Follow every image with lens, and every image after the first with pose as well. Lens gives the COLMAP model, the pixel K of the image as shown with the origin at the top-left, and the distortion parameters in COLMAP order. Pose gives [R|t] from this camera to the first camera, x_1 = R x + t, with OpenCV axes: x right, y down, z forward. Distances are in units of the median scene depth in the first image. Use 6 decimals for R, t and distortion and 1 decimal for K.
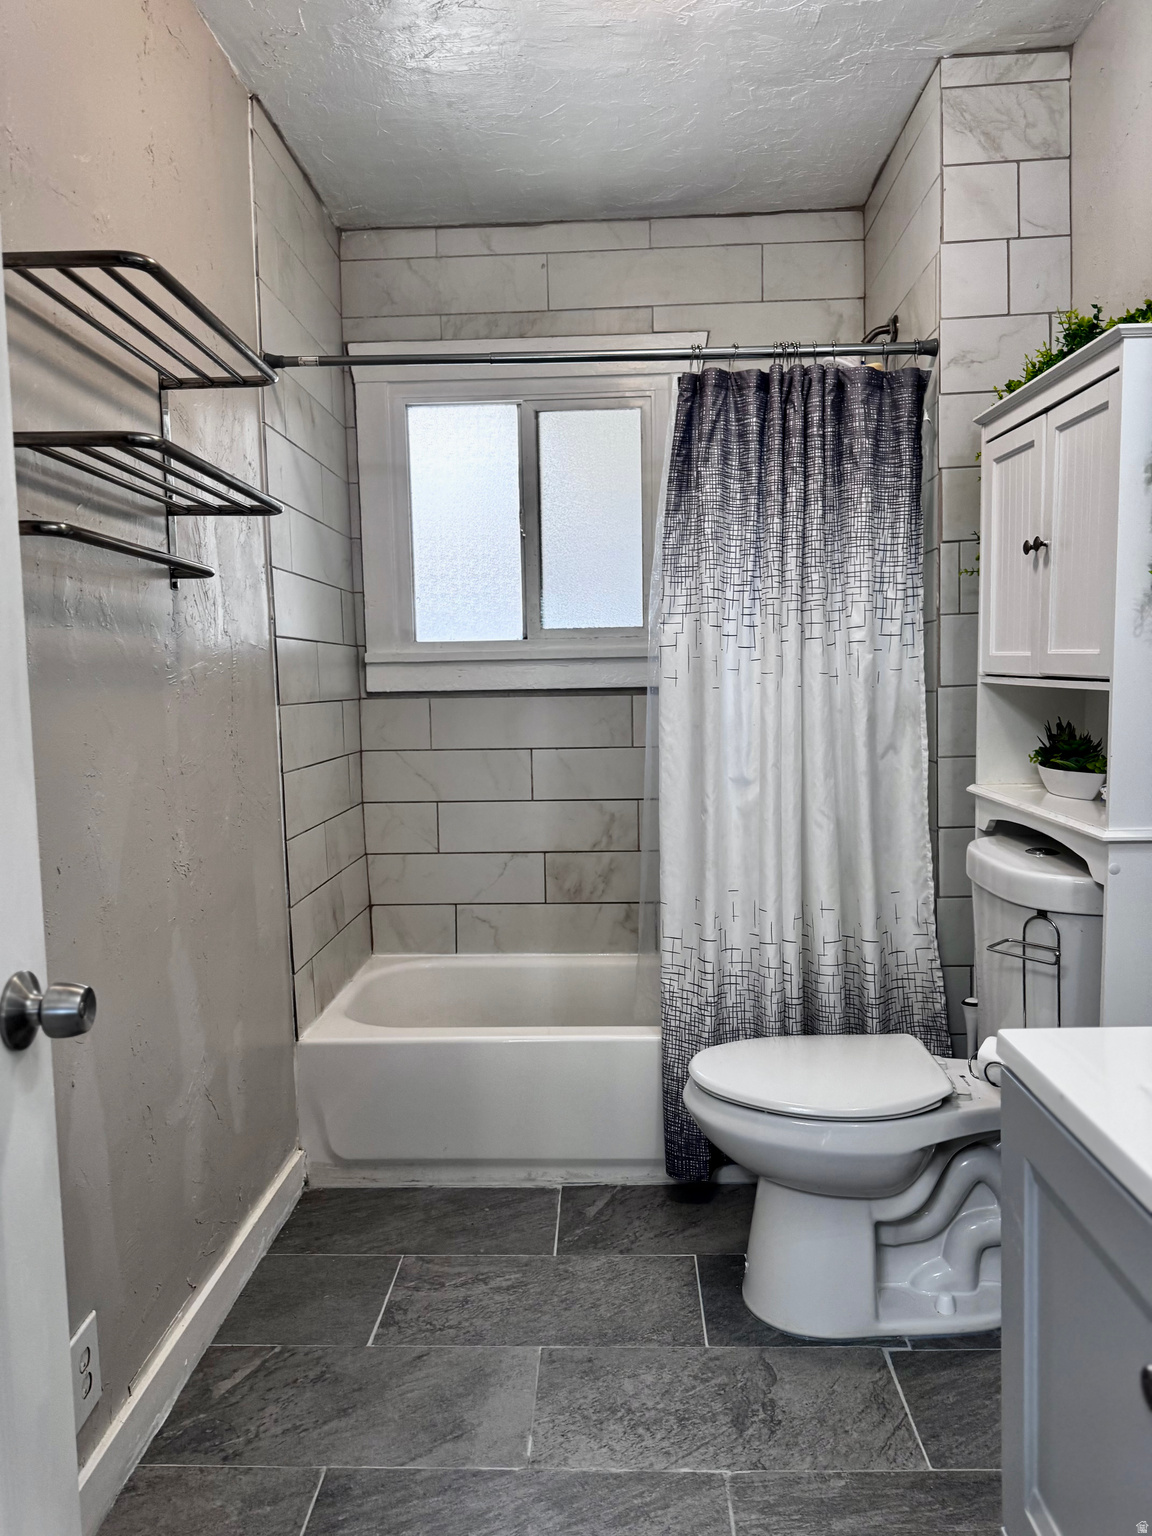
lens RADIAL K [[1078.4, 0, 568.4], [0, 1078.4, 769.5], [0, 0, 1]] dist [0.055237, -0.074111]
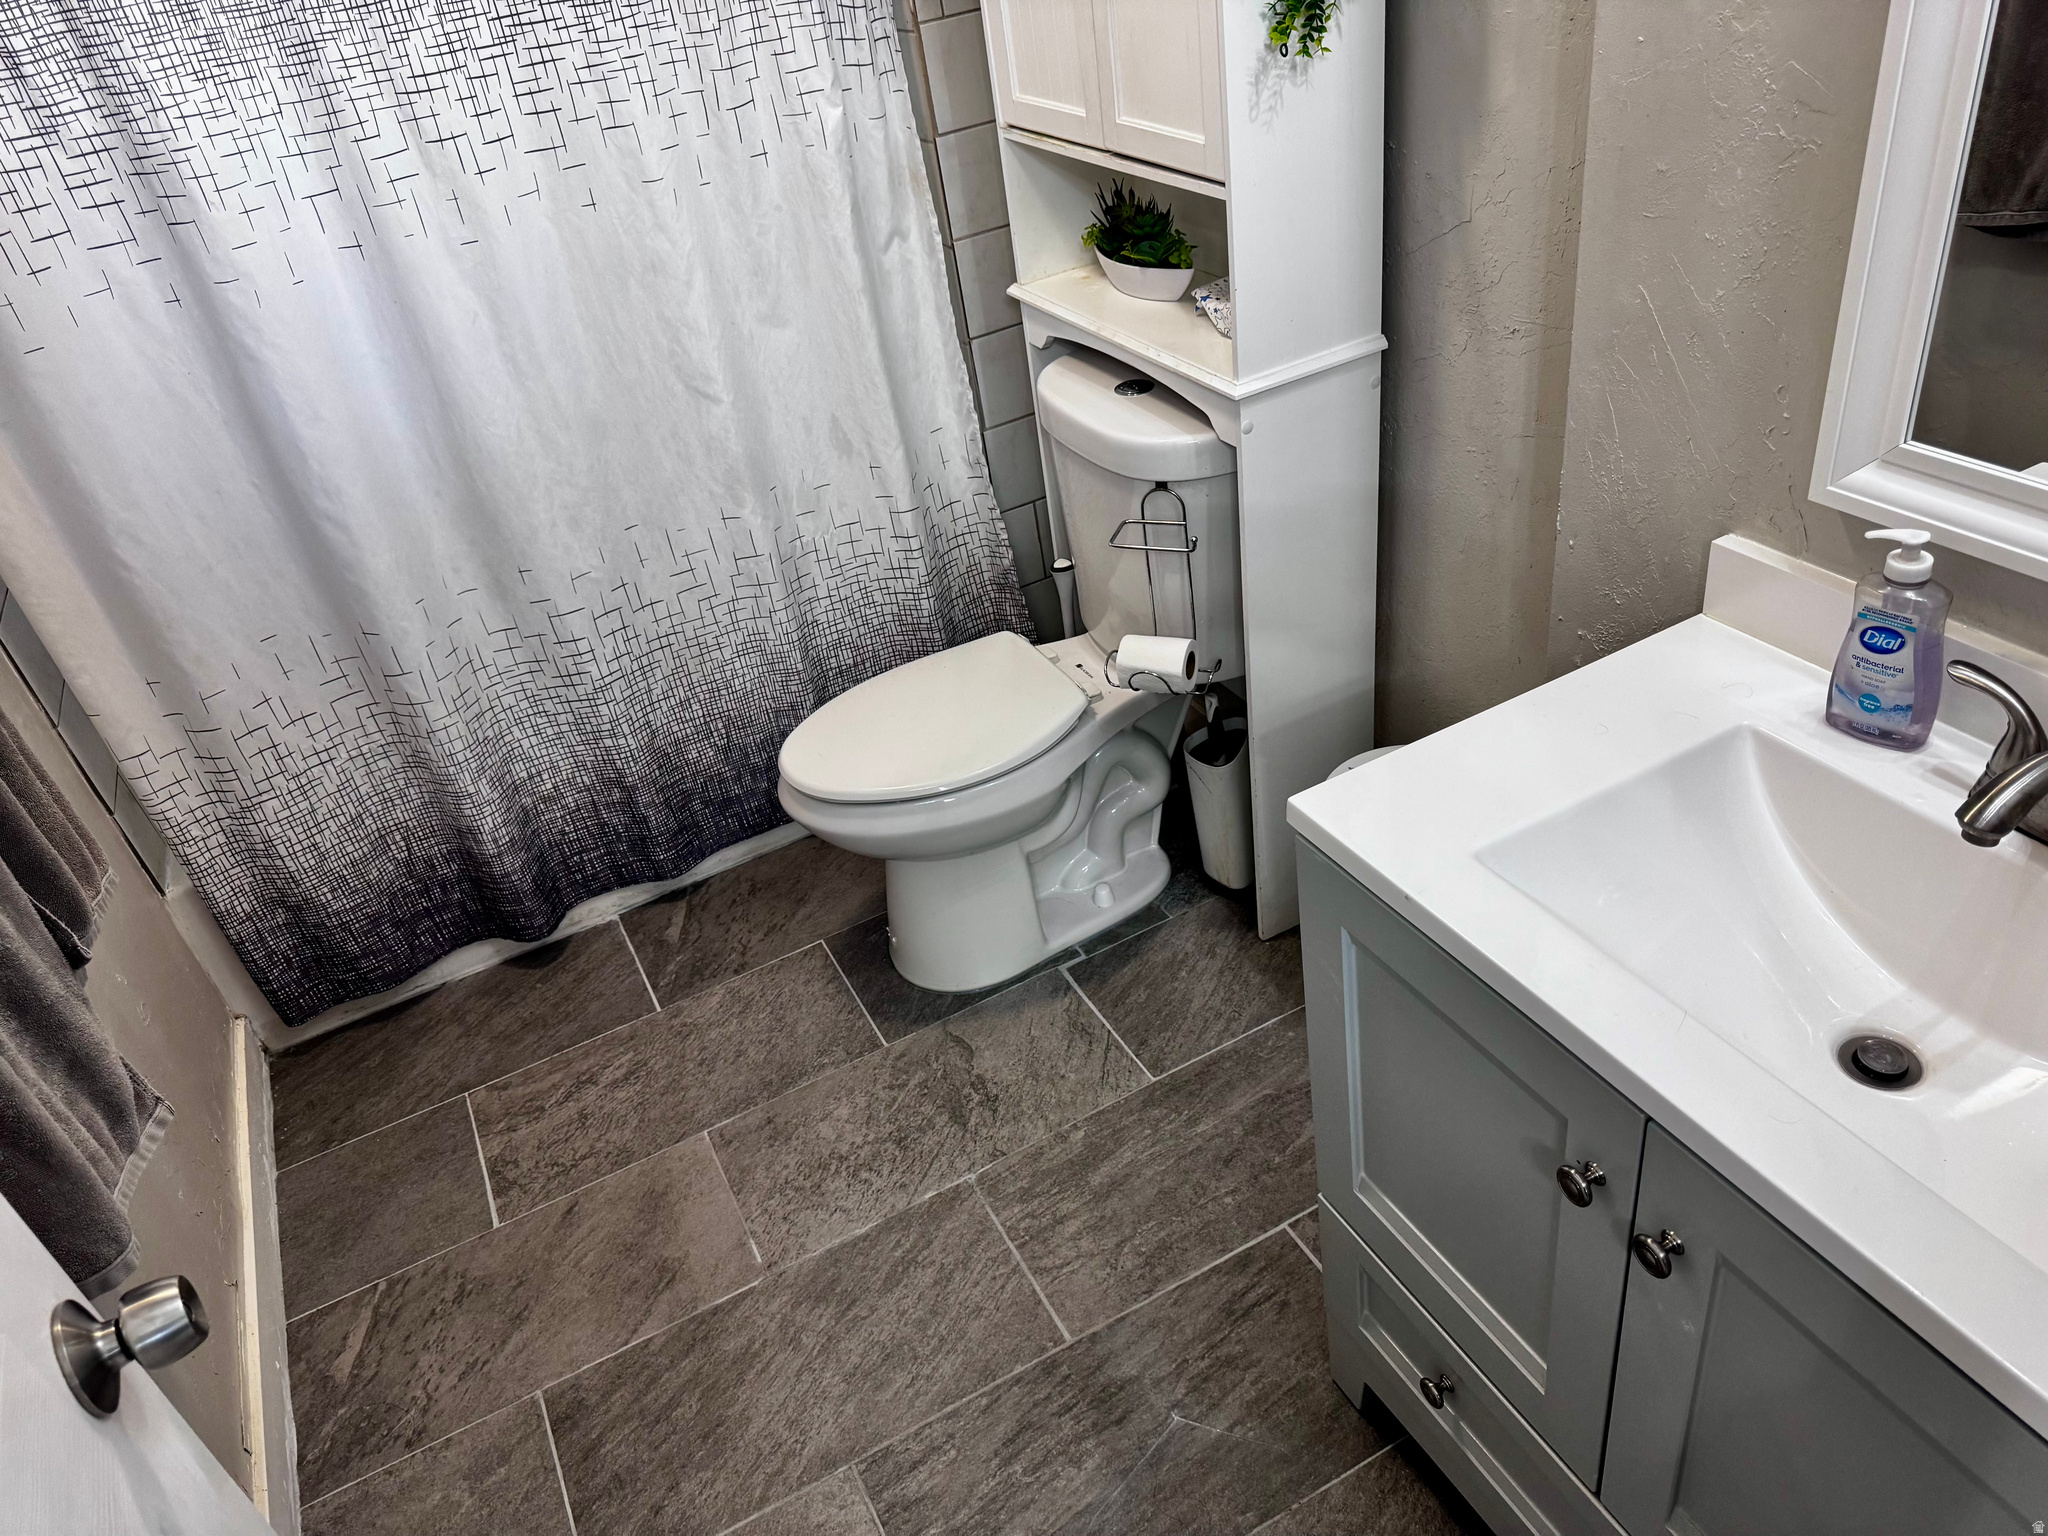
lens RADIAL K [[1437.8, 0, 1021.1], [0, 1437.8, 779.0], [0, 0, 1]] dist [0.055237, -0.074111]
pose [[0.866699, -0.360371, 0.344914, -0.087369], [0.164461, 0.859214, 0.484462, -0.173384], [-0.470941, -0.363158, 0.803947, 0.079118]]
